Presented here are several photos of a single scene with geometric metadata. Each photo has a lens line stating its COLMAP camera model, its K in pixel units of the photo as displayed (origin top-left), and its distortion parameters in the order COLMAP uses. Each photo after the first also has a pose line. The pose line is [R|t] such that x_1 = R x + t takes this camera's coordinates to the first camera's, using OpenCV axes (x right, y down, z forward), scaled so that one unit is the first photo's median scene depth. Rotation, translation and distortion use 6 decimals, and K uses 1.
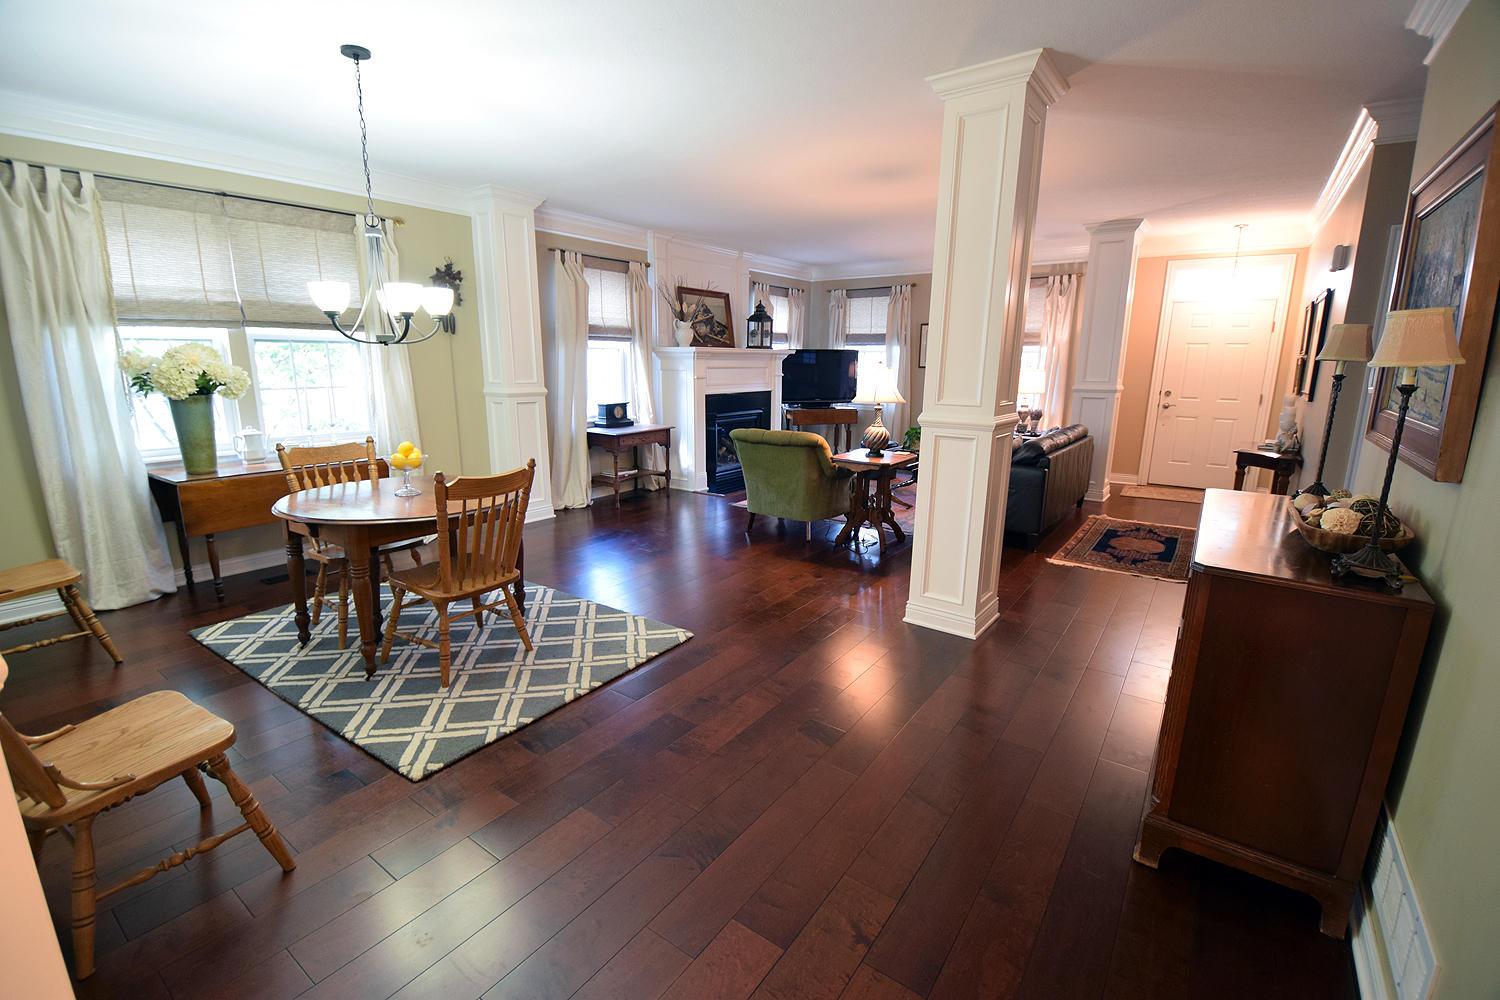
lens RADIAL K [[655.2, 0, 743.2], [0, 655.2, 505.4], [0, 0, 1]] dist [0.017483, -0.022954]
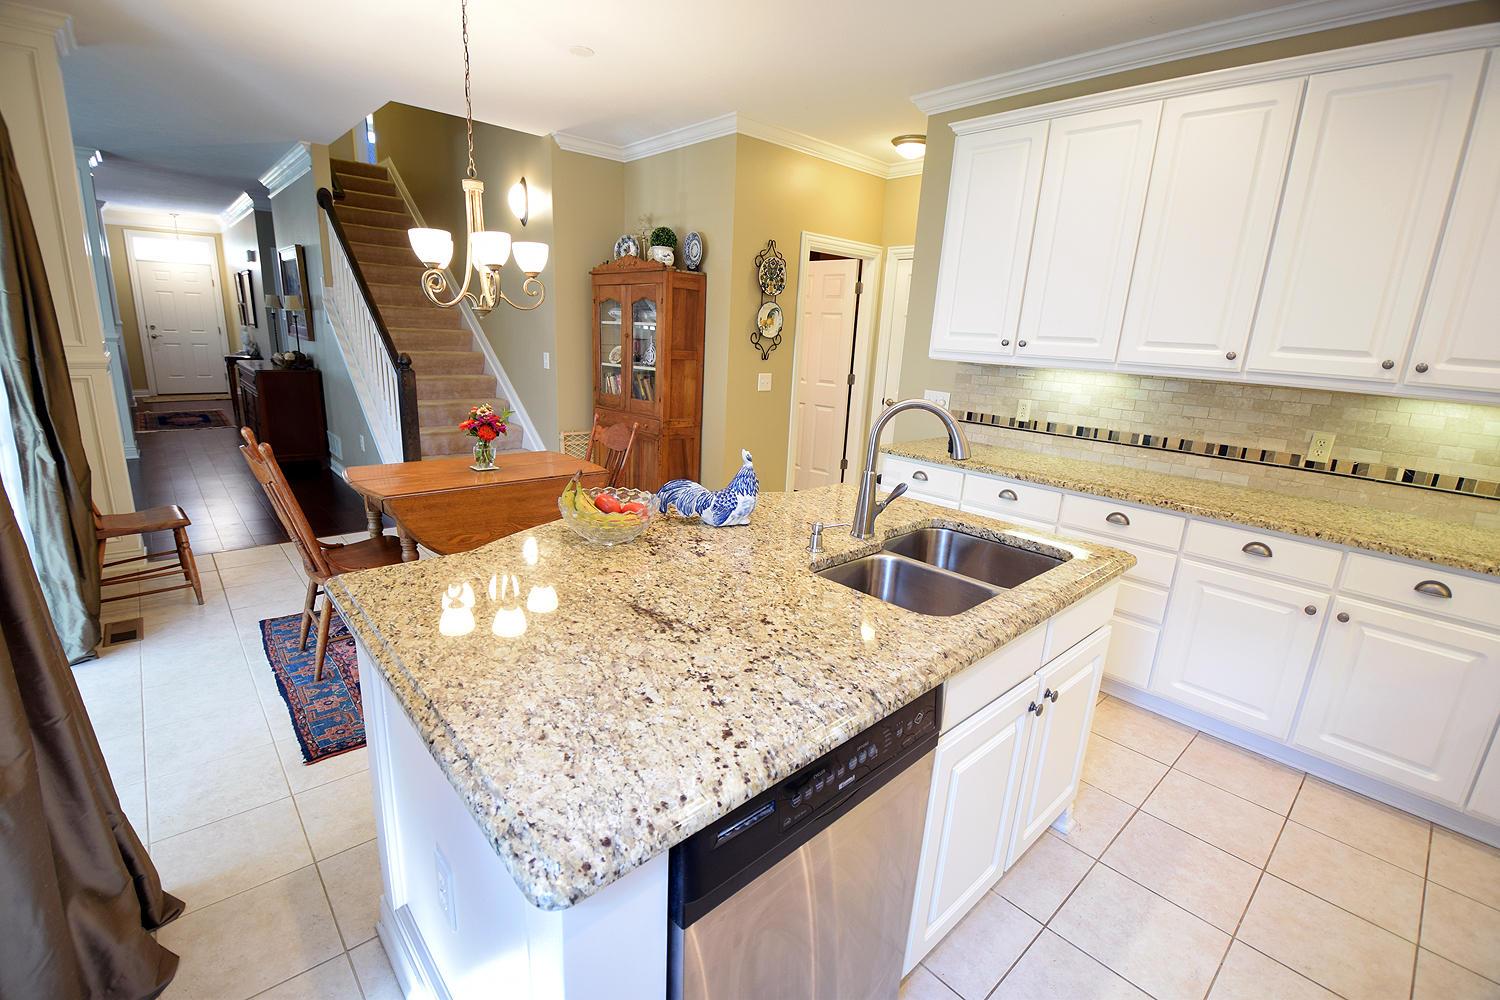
lens RADIAL K [[655.2, 0, 743.2], [0, 655.2, 505.4], [0, 0, 1]] dist [0.017483, -0.022954]
pose [[0.205026, -0.246400, 0.947233, -0.510380], [0.167497, 0.962349, 0.214078, 0.108266], [-0.964318, 0.114767, 0.238578, -0.503167]]
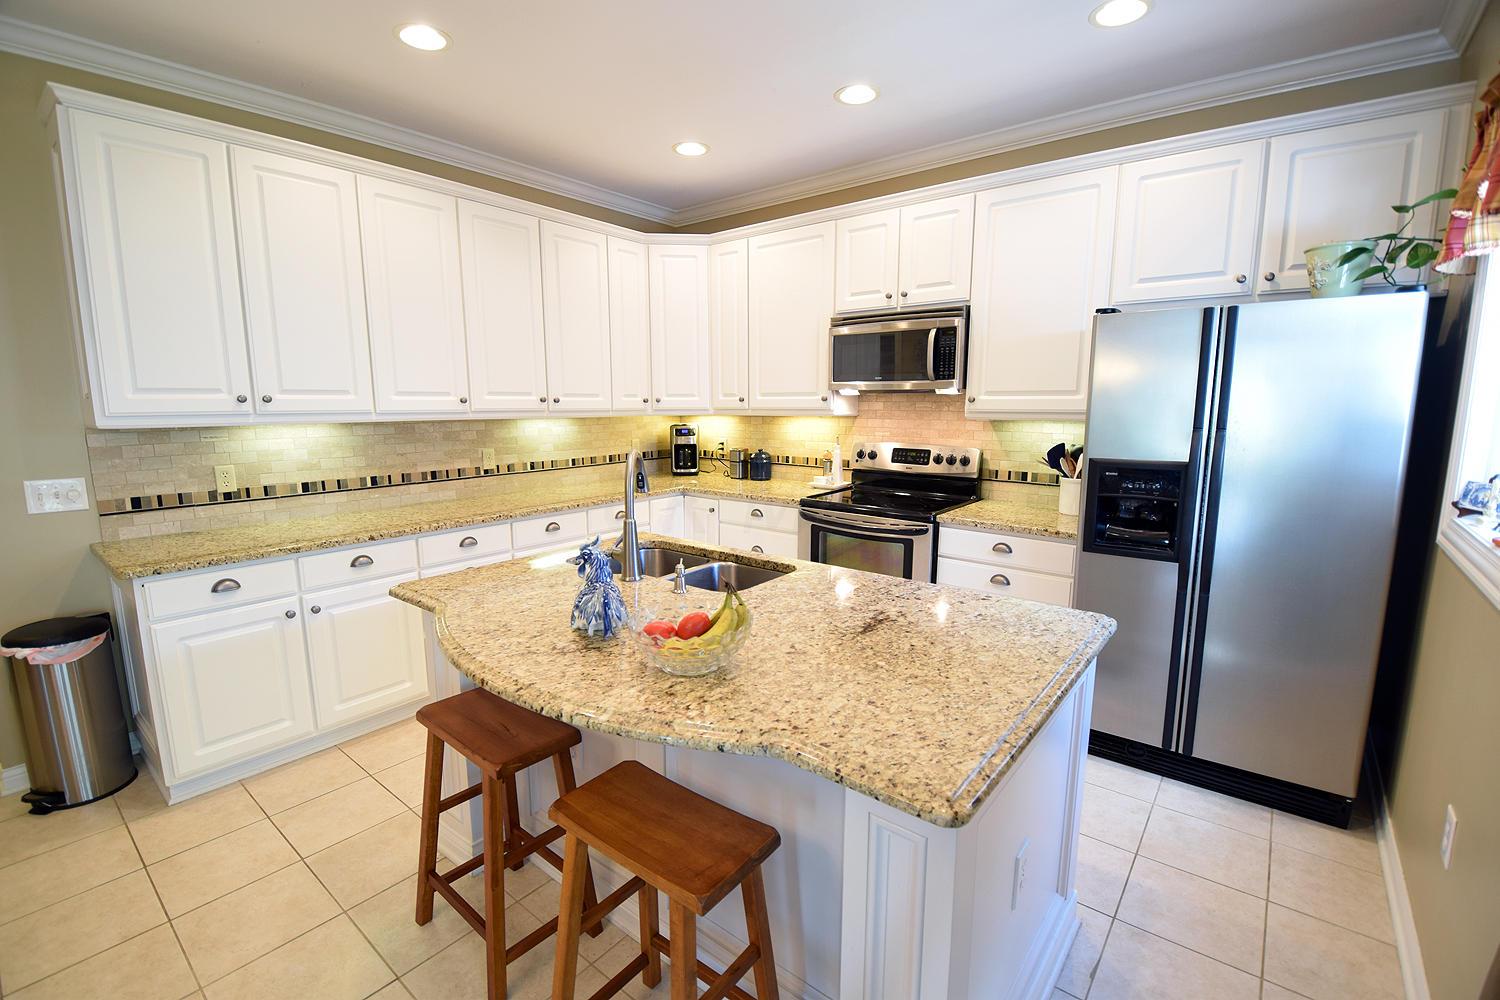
lens RADIAL K [[655.2, 0, 743.2], [0, 655.2, 505.4], [0, 0, 1]] dist [0.017483, -0.022954]
pose [[-0.998569, -0.013674, 0.051698, -0.322064], [0.006618, 0.927727, 0.373201, 0.048738], [-0.053064, 0.373009, -0.926309, -0.239536]]
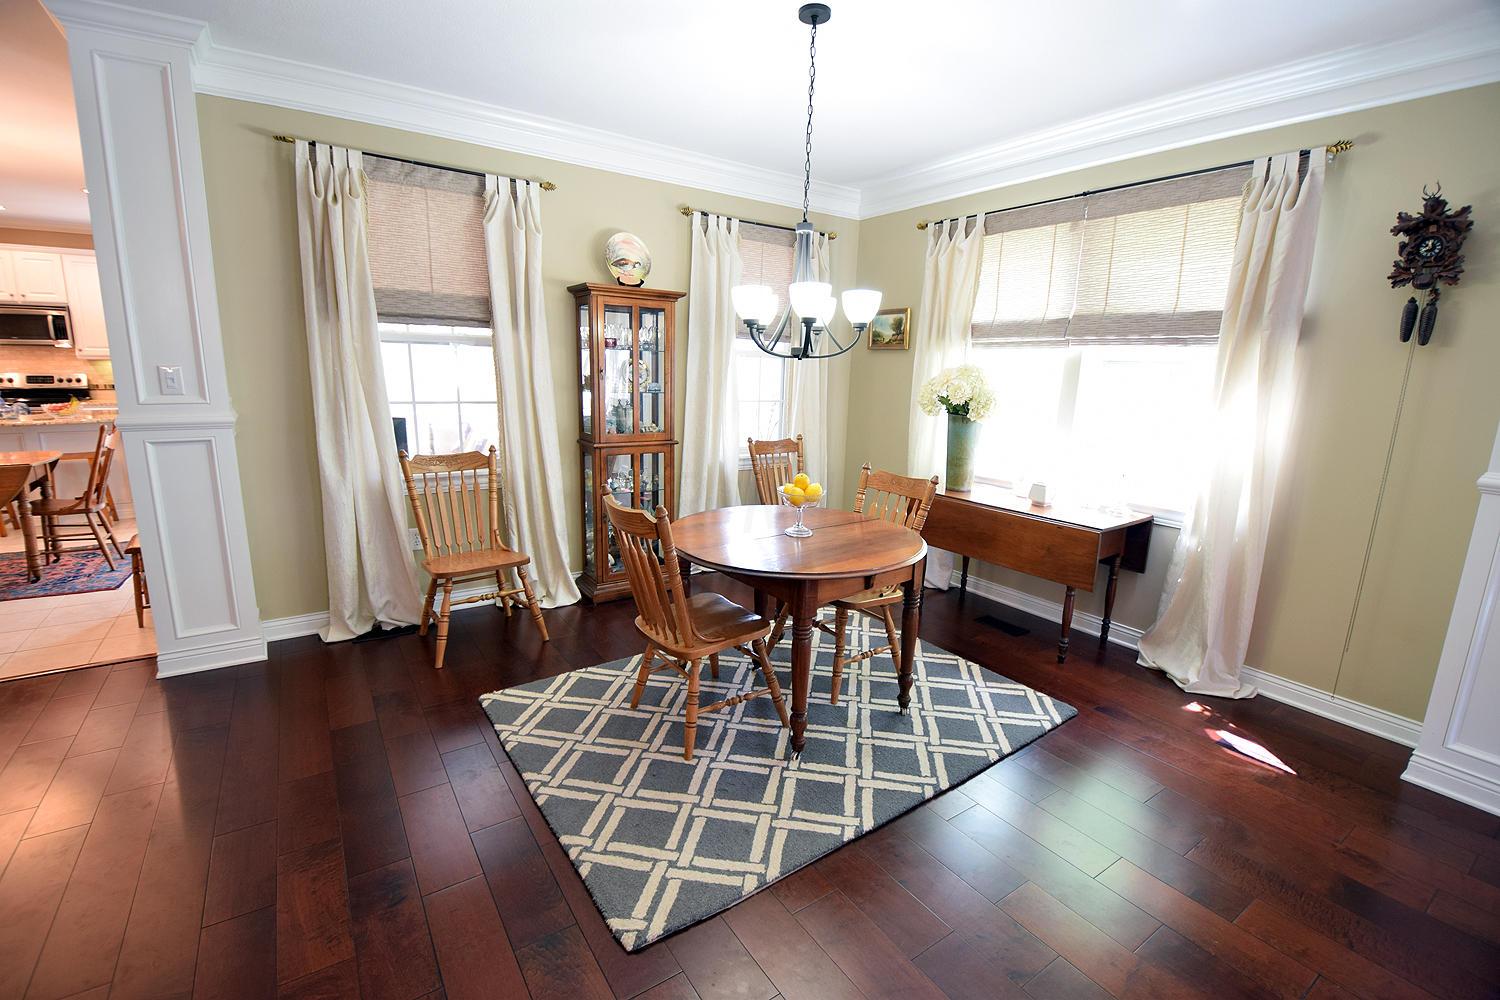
lens RADIAL K [[655.2, 0, 743.2], [0, 655.2, 505.4], [0, 0, 1]] dist [0.017483, -0.022954]
pose [[-0.343309, 0.179418, -0.921926, 0.133055], [-0.233767, 0.934372, 0.268891, -0.120626], [0.909666, 0.307828, -0.278836, 0.532318]]
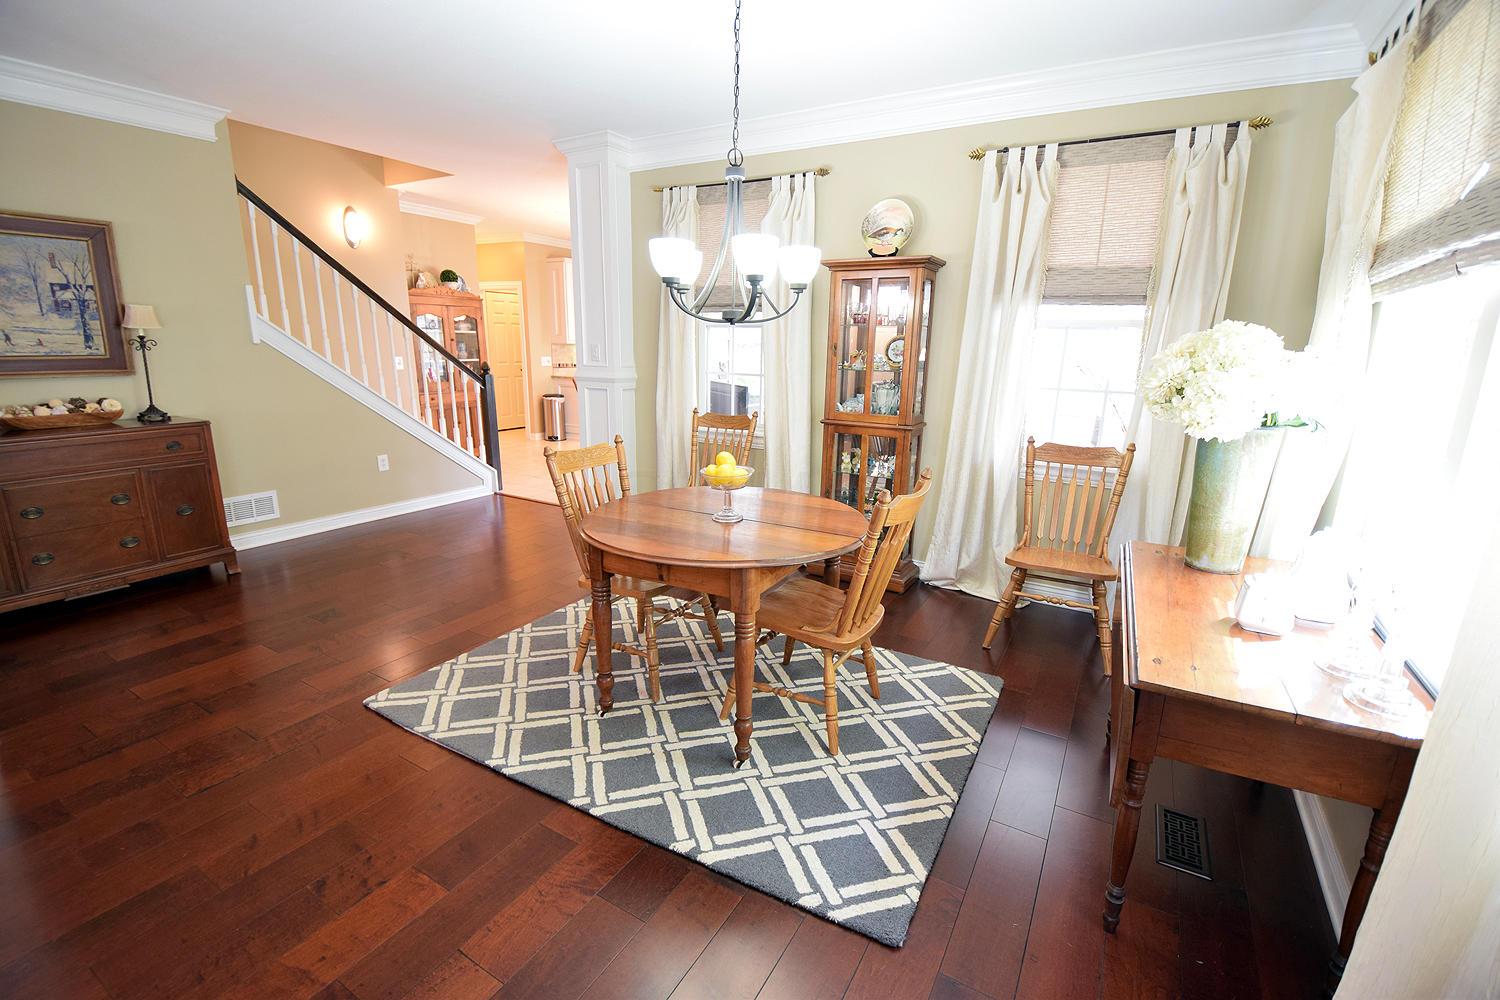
lens RADIAL K [[655.2, 0, 743.2], [0, 655.2, 505.4], [0, 0, 1]] dist [0.017483, -0.022954]
pose [[-0.995391, -0.003742, -0.095823, -0.200966], [-0.046413, 0.893208, 0.447241, -0.171253], [0.083917, 0.449628, -0.889265, 0.764378]]
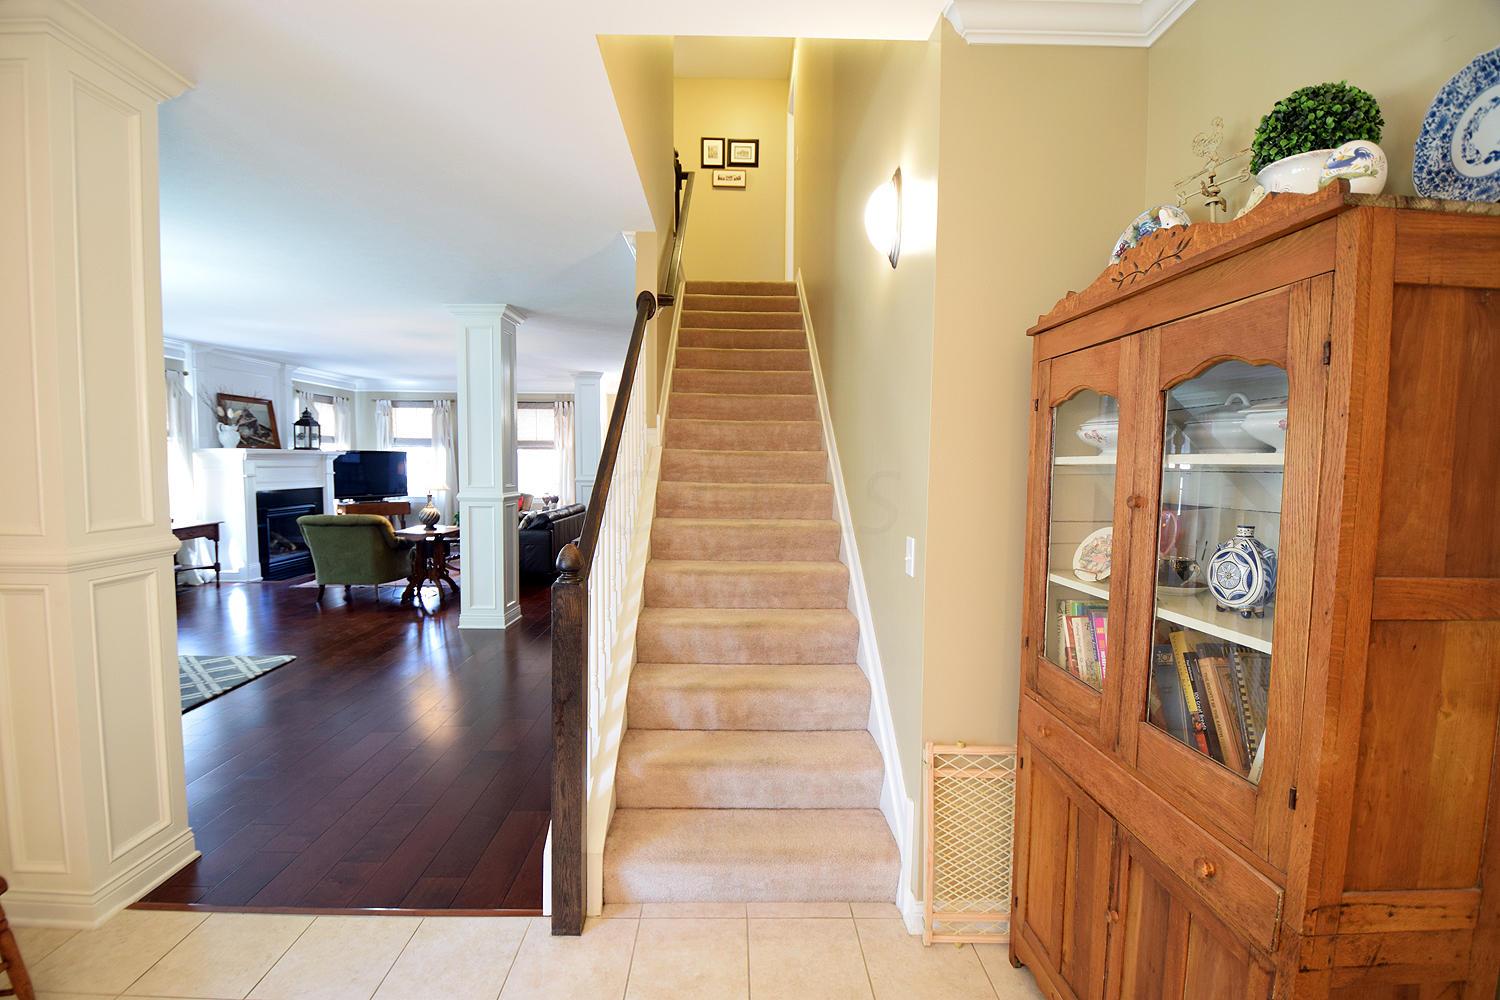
lens RADIAL K [[655.2, 0, 743.2], [0, 655.2, 505.4], [0, 0, 1]] dist [0.017483, -0.022954]
pose [[0.797483, -0.040909, 0.601952, -0.070269], [0.128961, 0.986199, -0.103829, 0.071625], [-0.589397, 0.160431, 0.791753, -0.335207]]
